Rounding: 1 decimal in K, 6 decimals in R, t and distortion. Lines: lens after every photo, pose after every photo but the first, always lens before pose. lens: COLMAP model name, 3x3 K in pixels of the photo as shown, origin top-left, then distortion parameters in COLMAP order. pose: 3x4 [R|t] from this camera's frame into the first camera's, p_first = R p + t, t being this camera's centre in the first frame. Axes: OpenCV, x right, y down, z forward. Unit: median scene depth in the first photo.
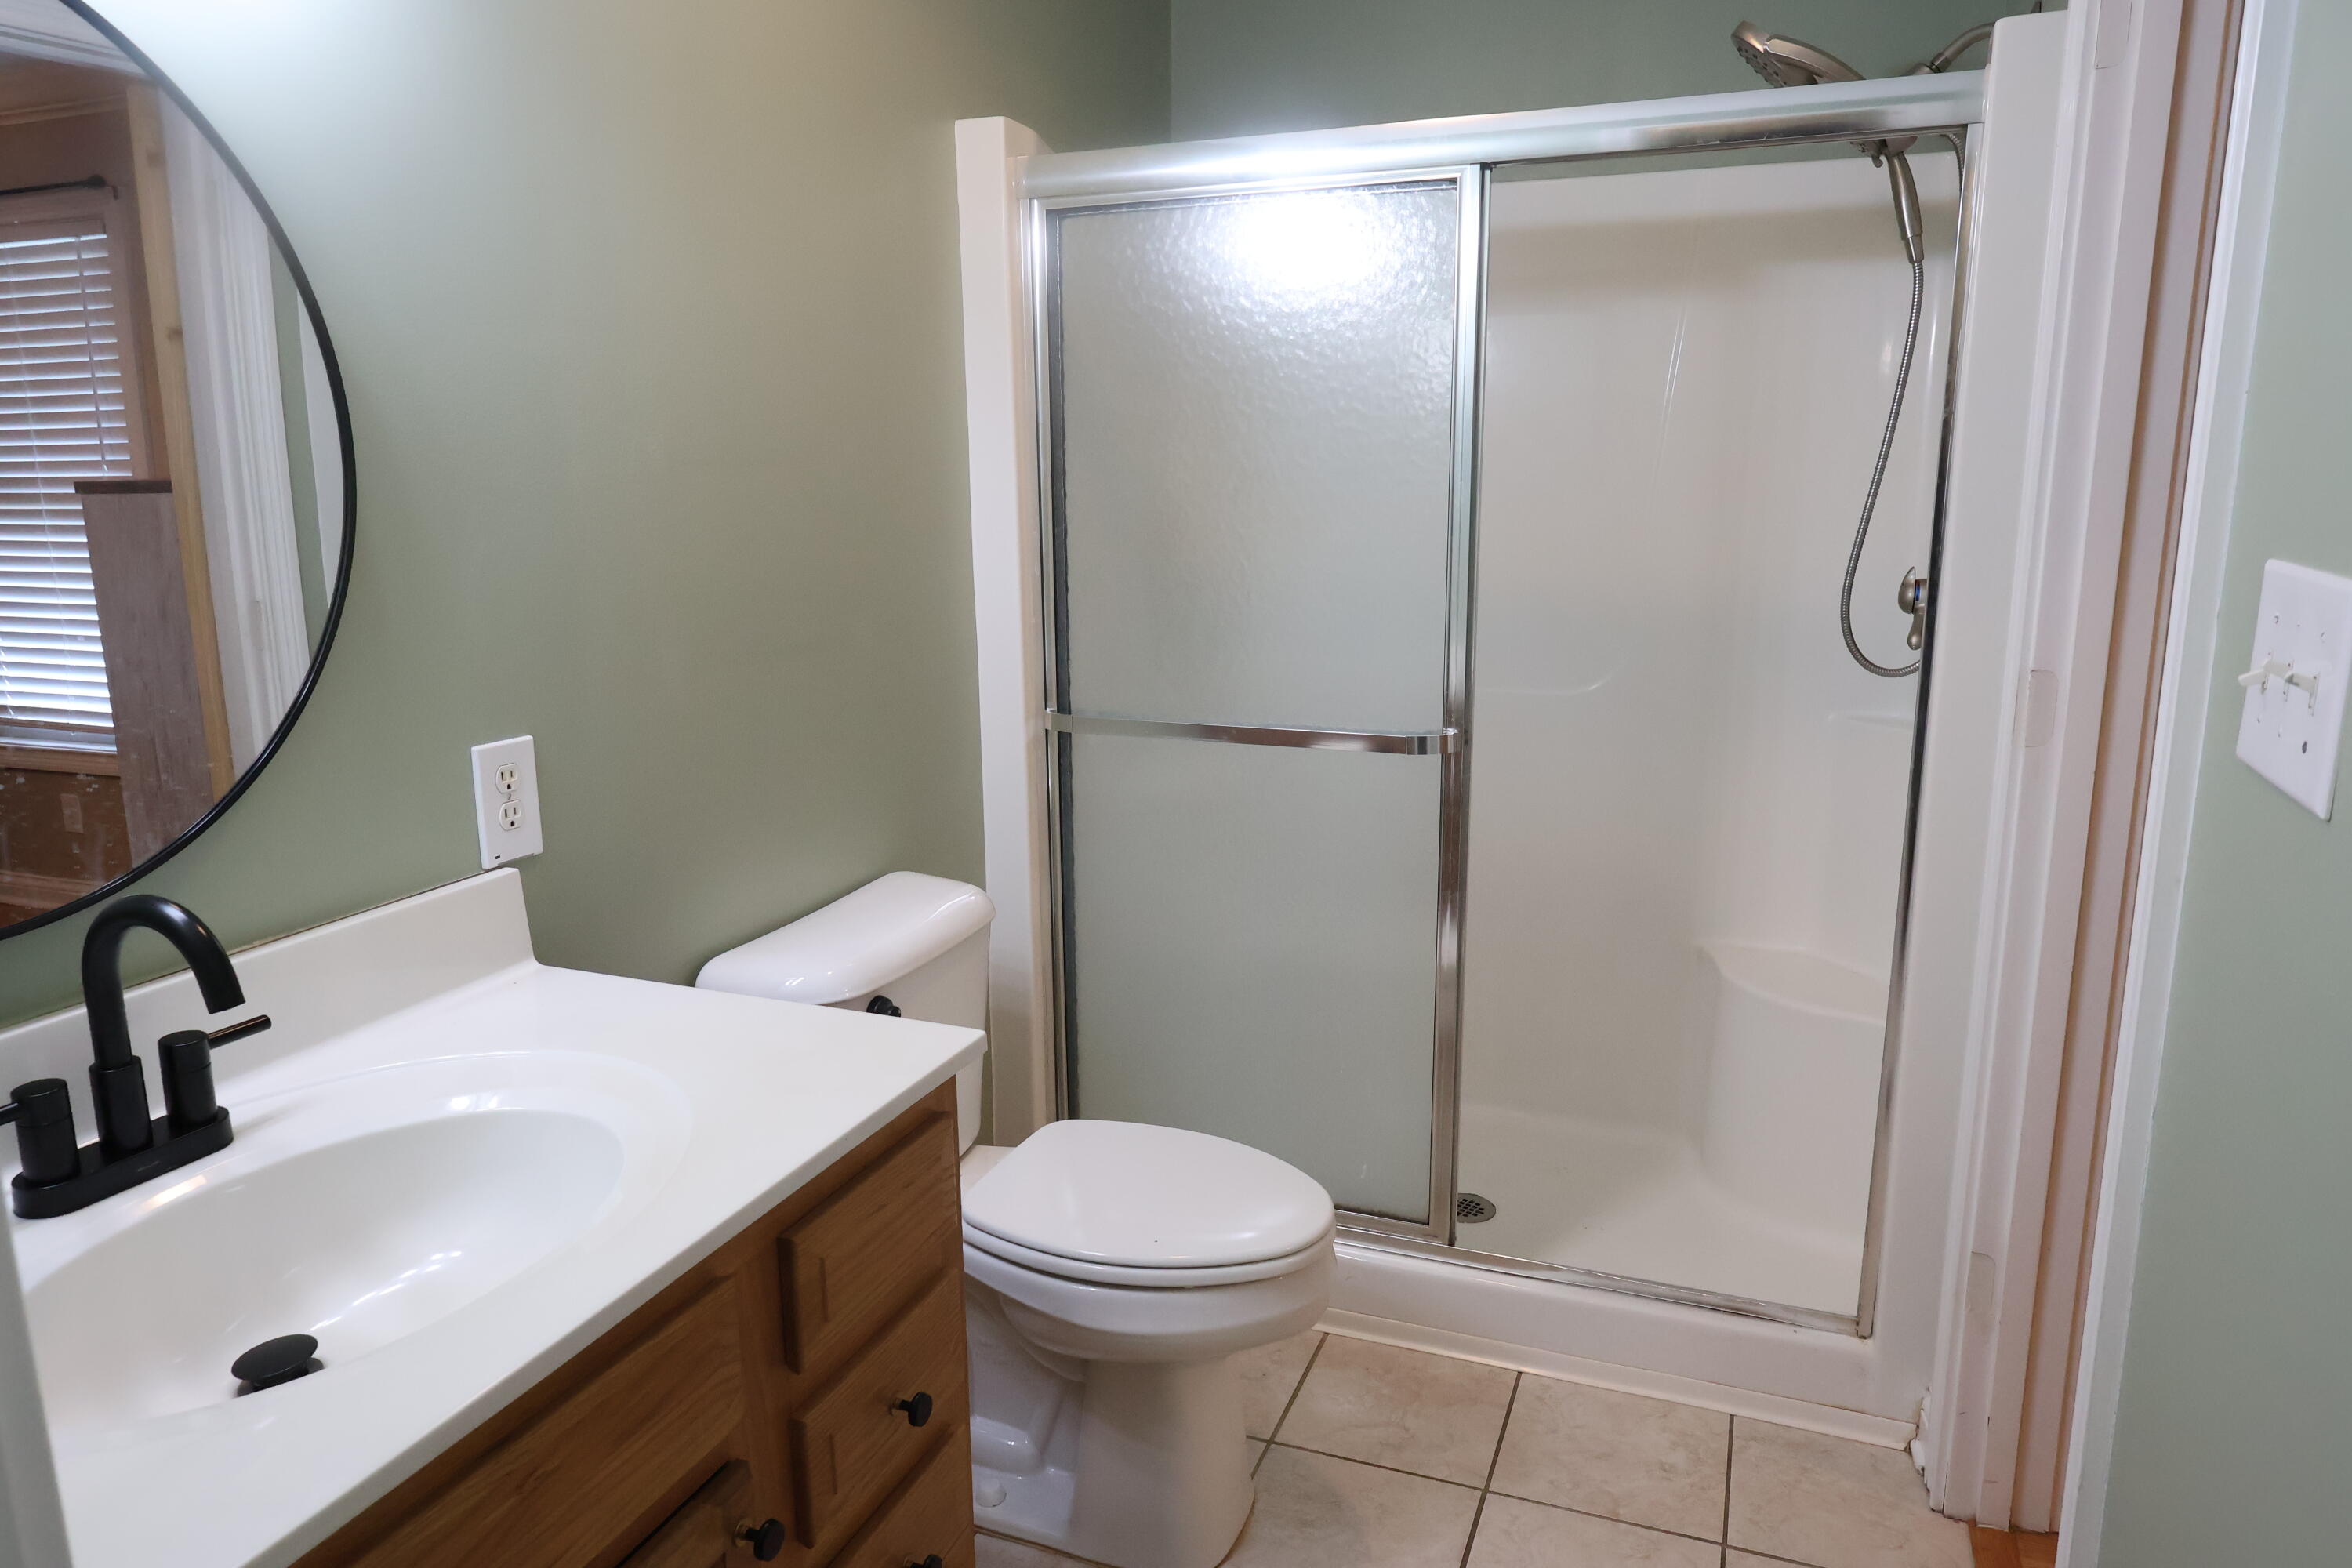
lens RADIAL K [[1535.6, 0, 1174.6], [0, 1535.6, 777.5], [0, 0, 1]] dist [0.007521, -0.000757]
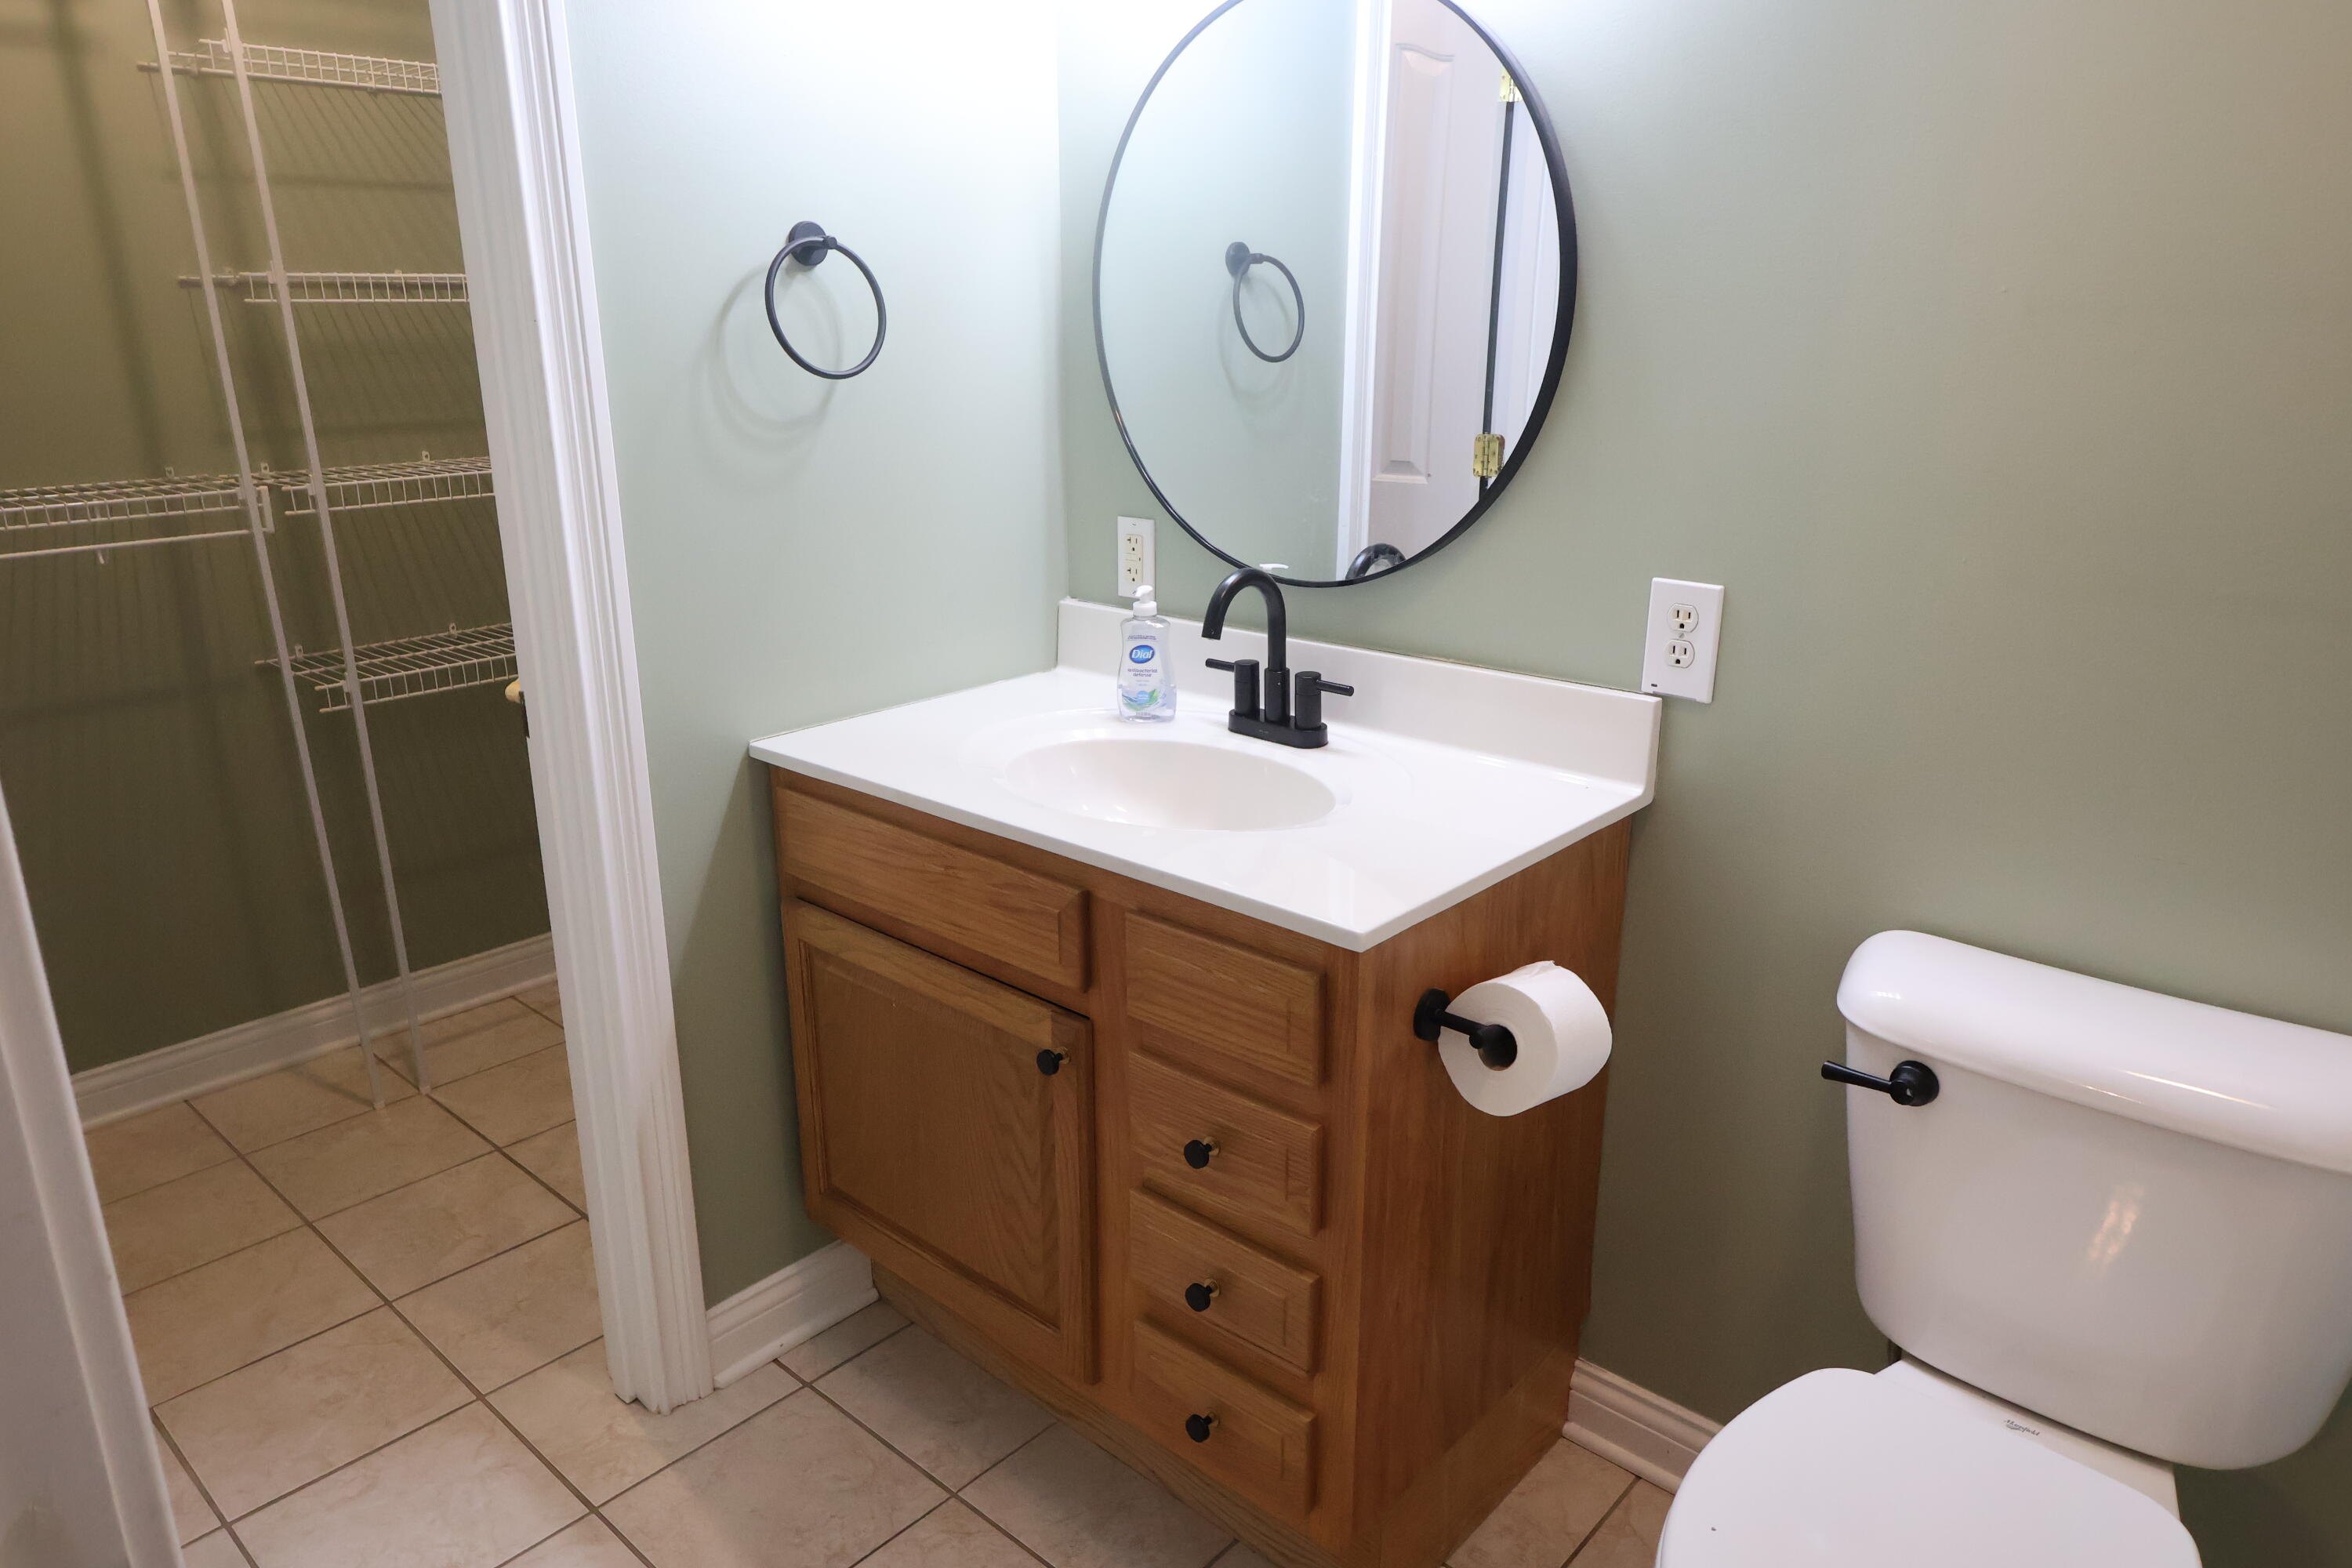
lens RADIAL K [[1535.6, 0, 1176.5], [0, 1535.6, 784.6], [0, 0, 1]] dist [0.007521, -0.000757]
pose [[-0.370590, 0.291134, -0.881989, 0.646683], [-0.171145, 0.911939, 0.372931, -0.226960], [0.912892, 0.289152, -0.288130, 1.024787]]
